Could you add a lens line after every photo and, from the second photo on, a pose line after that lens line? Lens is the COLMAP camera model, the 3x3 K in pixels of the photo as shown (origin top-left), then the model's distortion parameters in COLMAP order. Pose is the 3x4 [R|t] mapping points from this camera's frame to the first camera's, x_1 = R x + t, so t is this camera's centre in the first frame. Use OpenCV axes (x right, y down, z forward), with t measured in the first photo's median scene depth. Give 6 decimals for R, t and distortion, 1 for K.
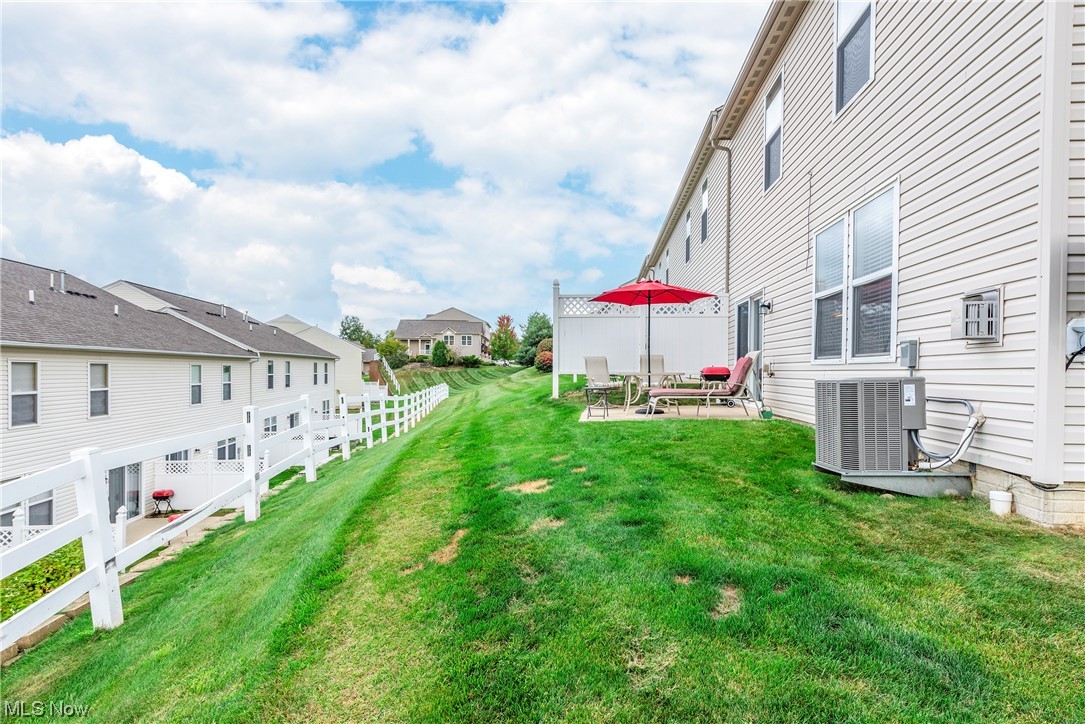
lens RADIAL K [[532.2, 0, 542.5], [0, 532.2, 362.0], [0, 0, 1]] dist [0.003129, 0.000147]
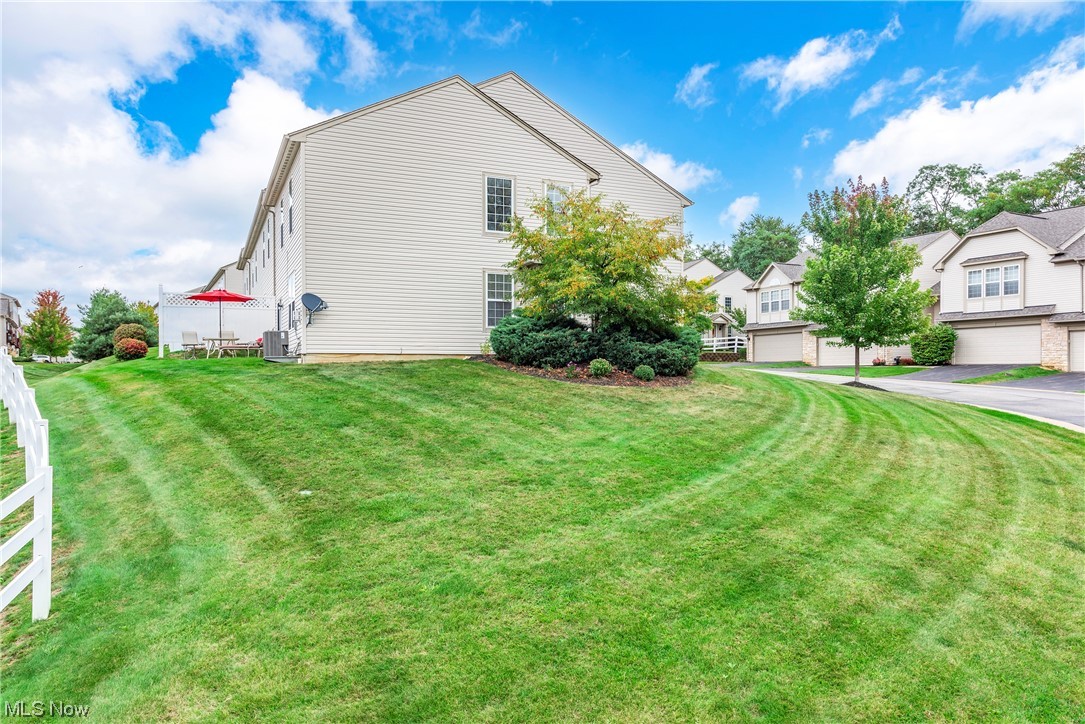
lens RADIAL K [[761.6, 0, 542.5], [0, 761.6, 362.0], [0, 0, 1]] dist [0.005275, 0.003219]
pose [[0.863321, 0.000748, 0.504654, -0.274600], [0.001758, 0.999988, -0.004488, 0.184354], [-0.504652, 0.004762, 0.863310, -2.950579]]
